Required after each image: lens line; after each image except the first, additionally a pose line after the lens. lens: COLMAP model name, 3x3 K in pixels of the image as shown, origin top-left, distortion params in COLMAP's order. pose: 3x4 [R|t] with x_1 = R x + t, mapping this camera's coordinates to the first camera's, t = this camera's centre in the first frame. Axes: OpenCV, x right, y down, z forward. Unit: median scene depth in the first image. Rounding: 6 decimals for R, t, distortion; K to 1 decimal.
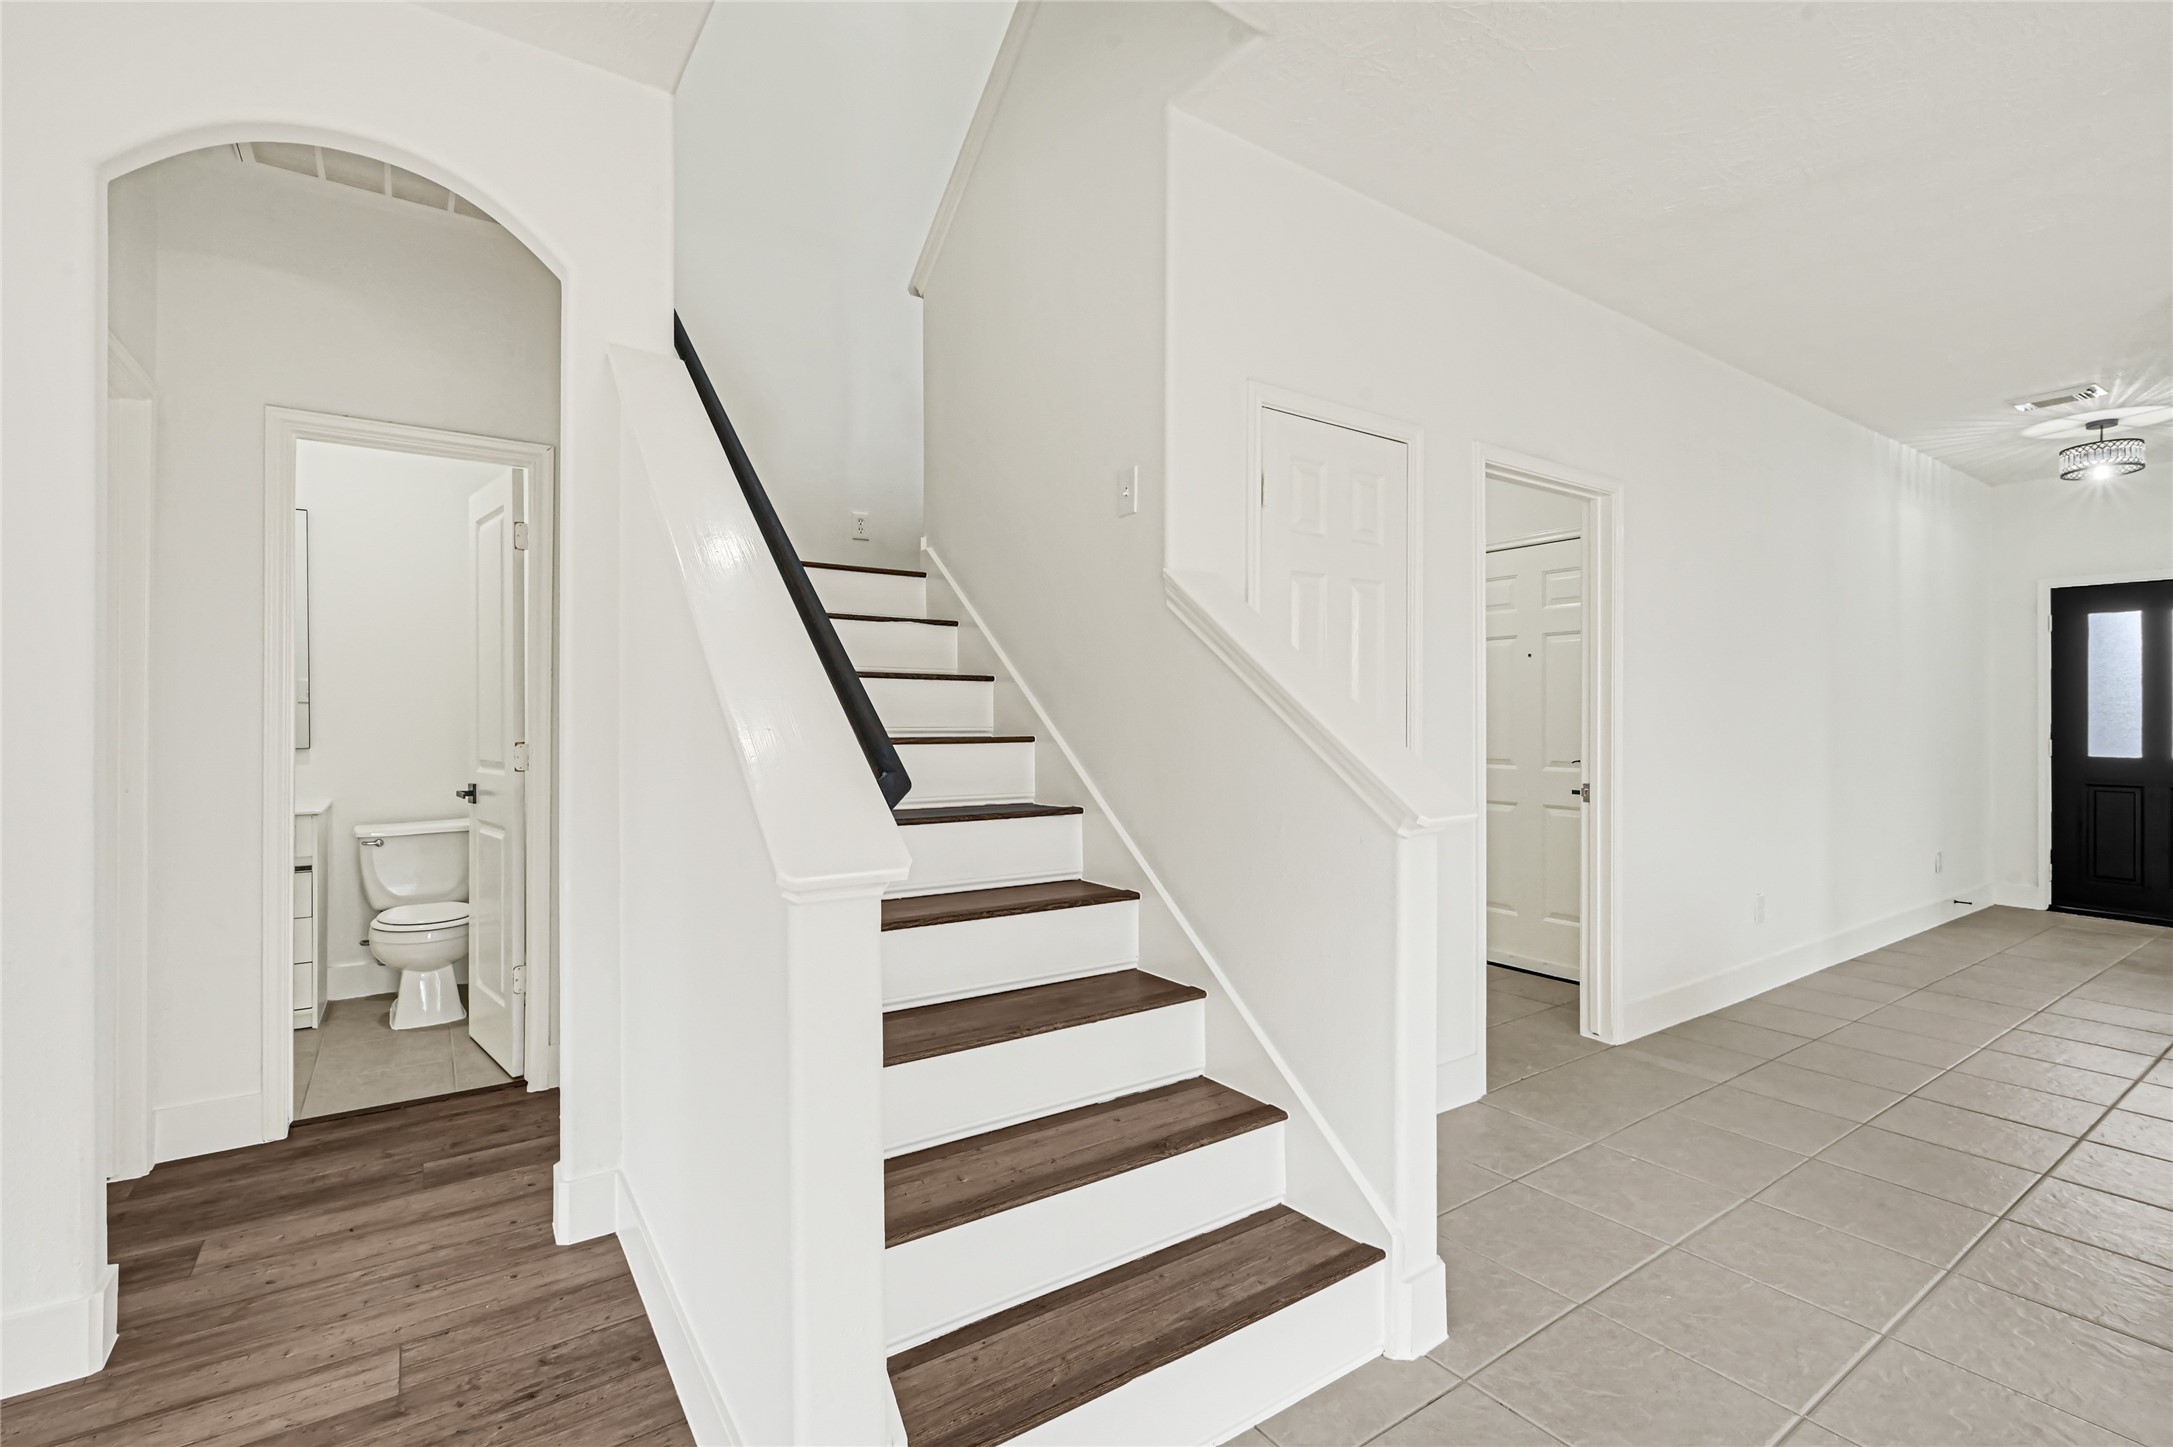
lens RADIAL K [[974.0, 0, 1091.8], [0, 974.0, 712.8], [0, 0, 1]] dist [-0.004278, -0.000721]
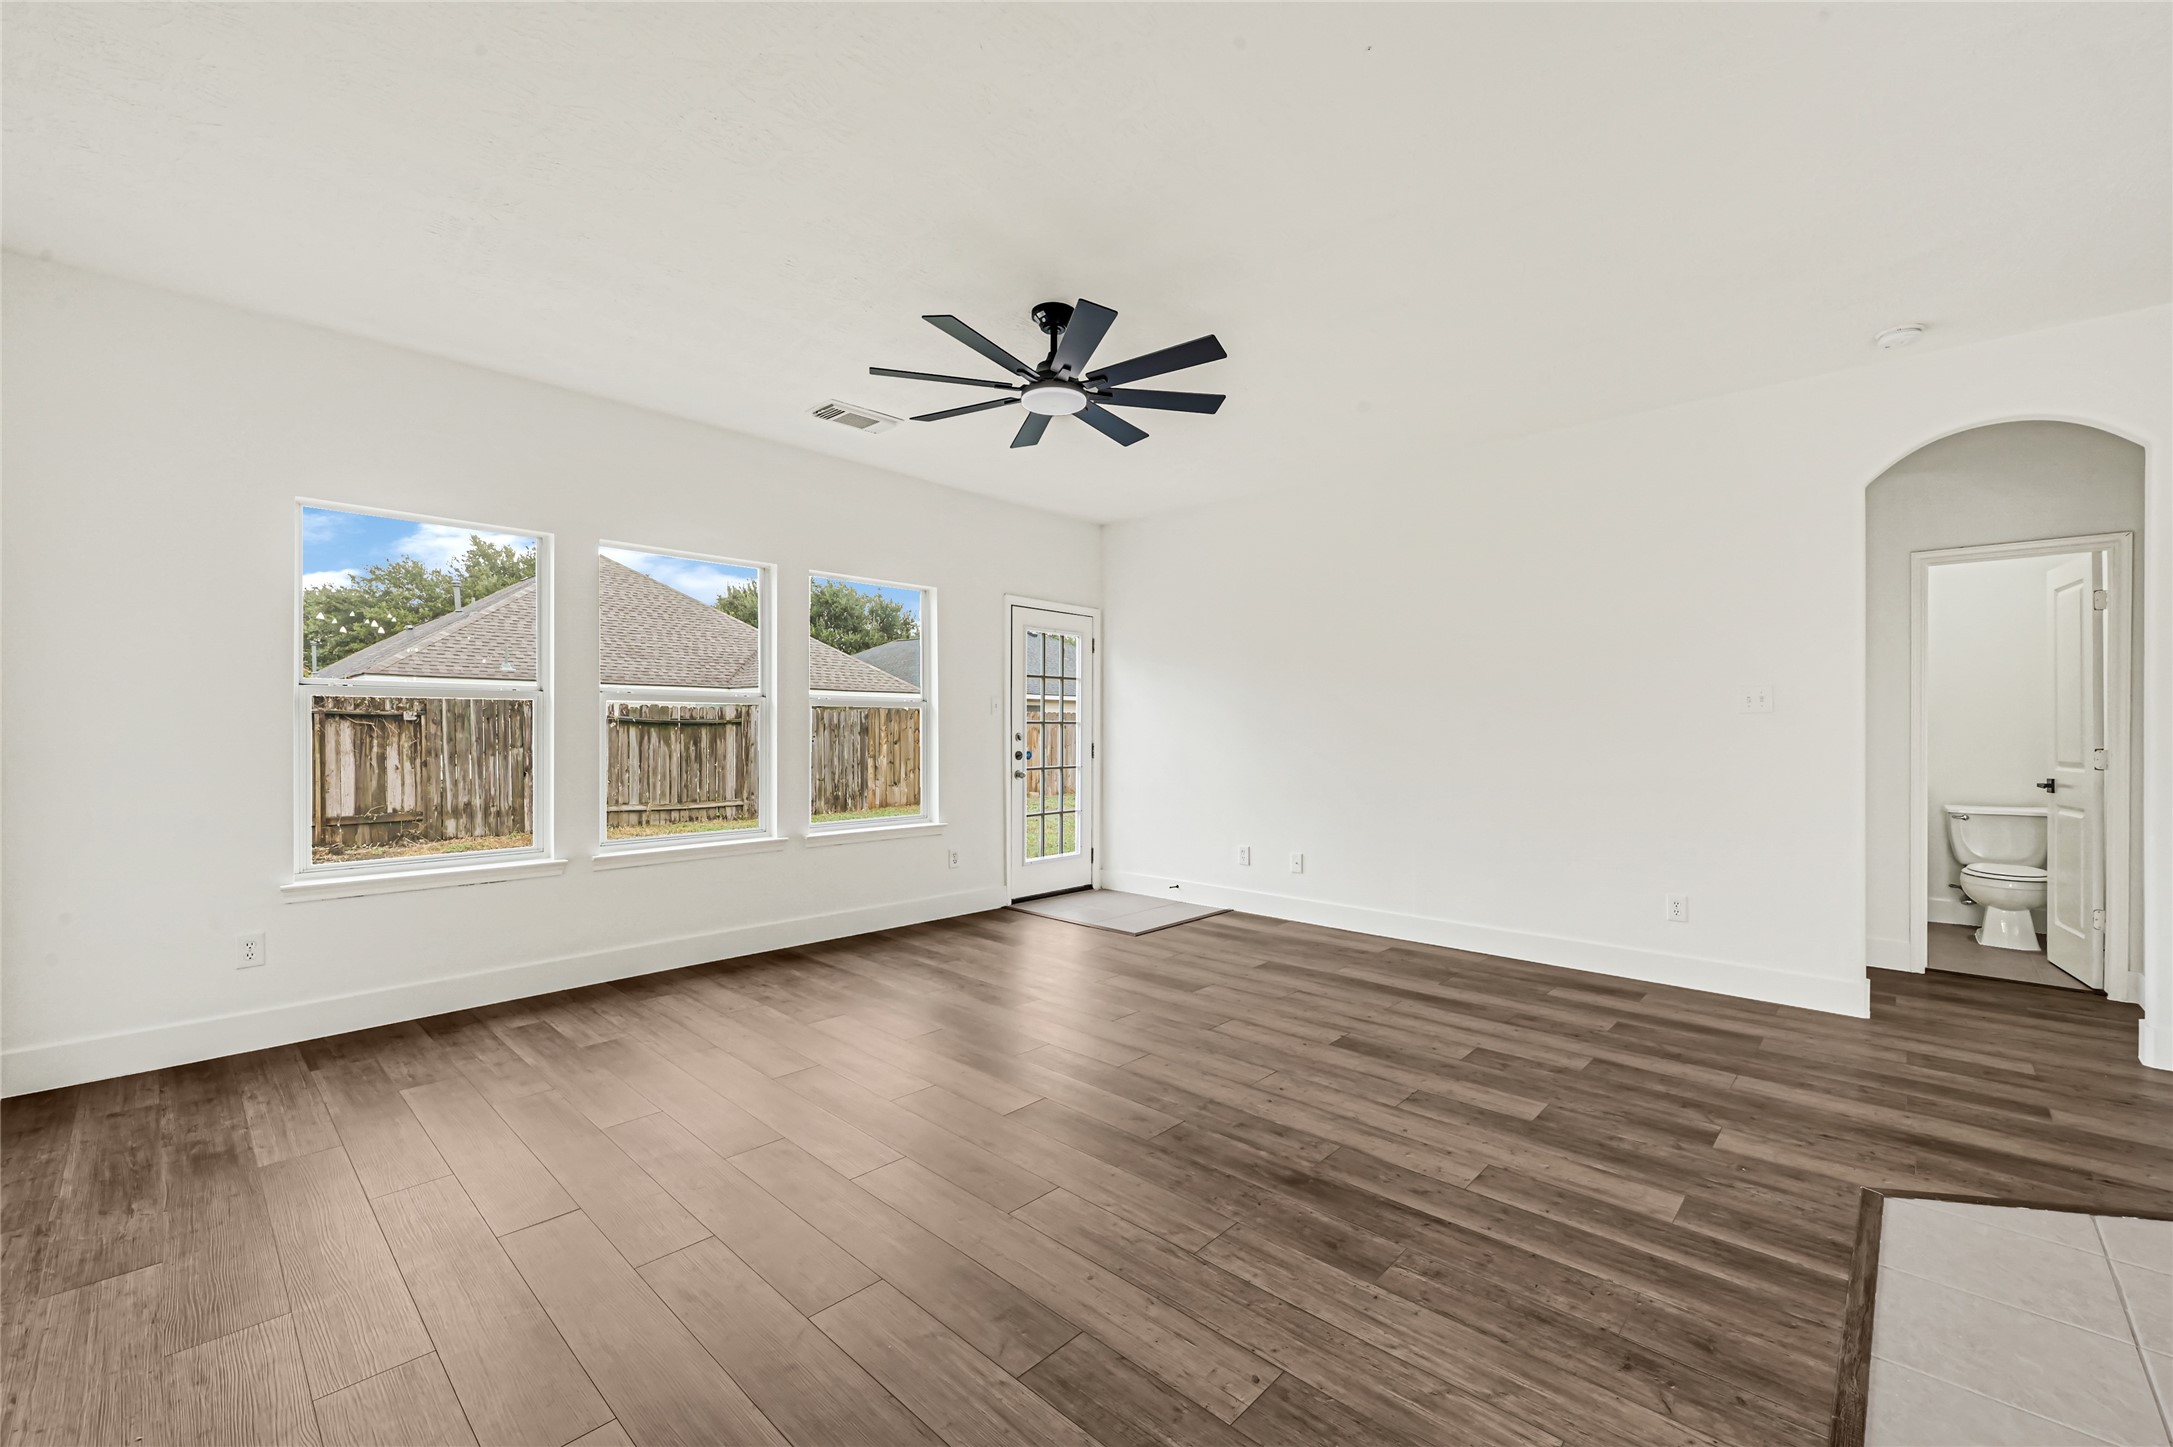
lens RADIAL K [[883.3, 0, 1101.6], [0, 883.3, 728.8], [0, 0, 1]] dist [-0.001438, 0.000311]
pose [[0.215580, -0.003099, -0.976481, 0.283975], [0.000370, 0.999995, -0.003092, 0.005256], [0.976486, 0.000305, 0.215581, -0.562747]]
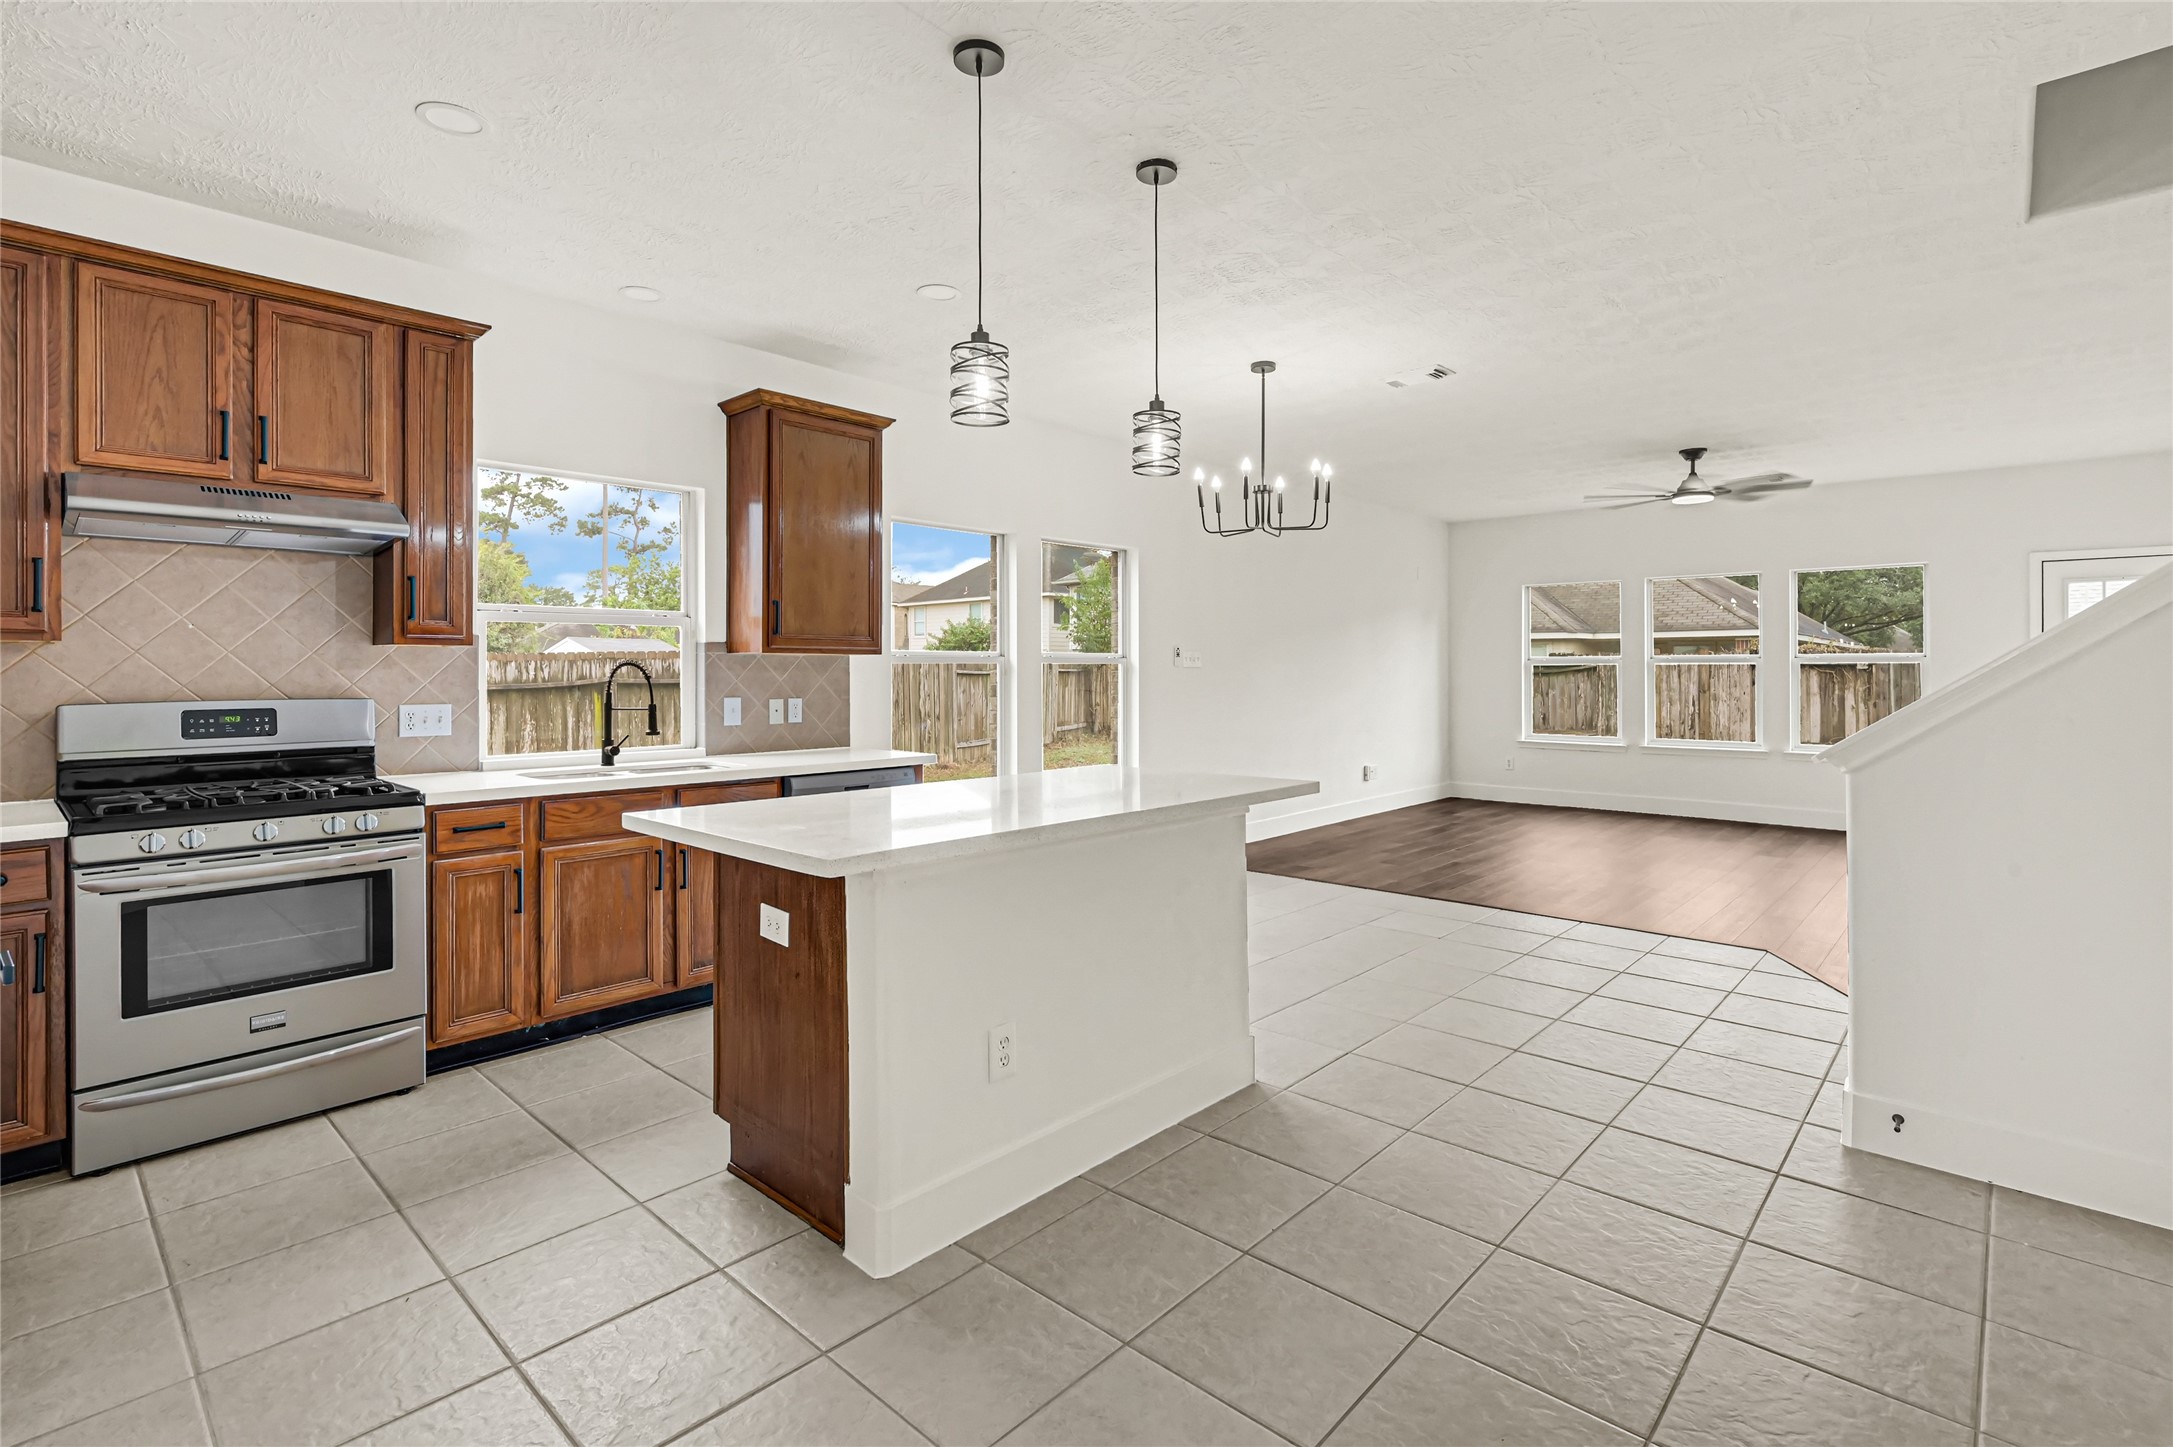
lens RADIAL K [[1021.2, 0, 1104.8], [0, 1021.2, 669.7], [0, 0, 1]] dist [0.002551, 0.001019]
pose [[-0.972912, -0.004643, -0.231131, 0.858492], [-0.004154, 0.999988, -0.002605, -0.006687], [0.231140, -0.001575, -0.972919, 1.086791]]
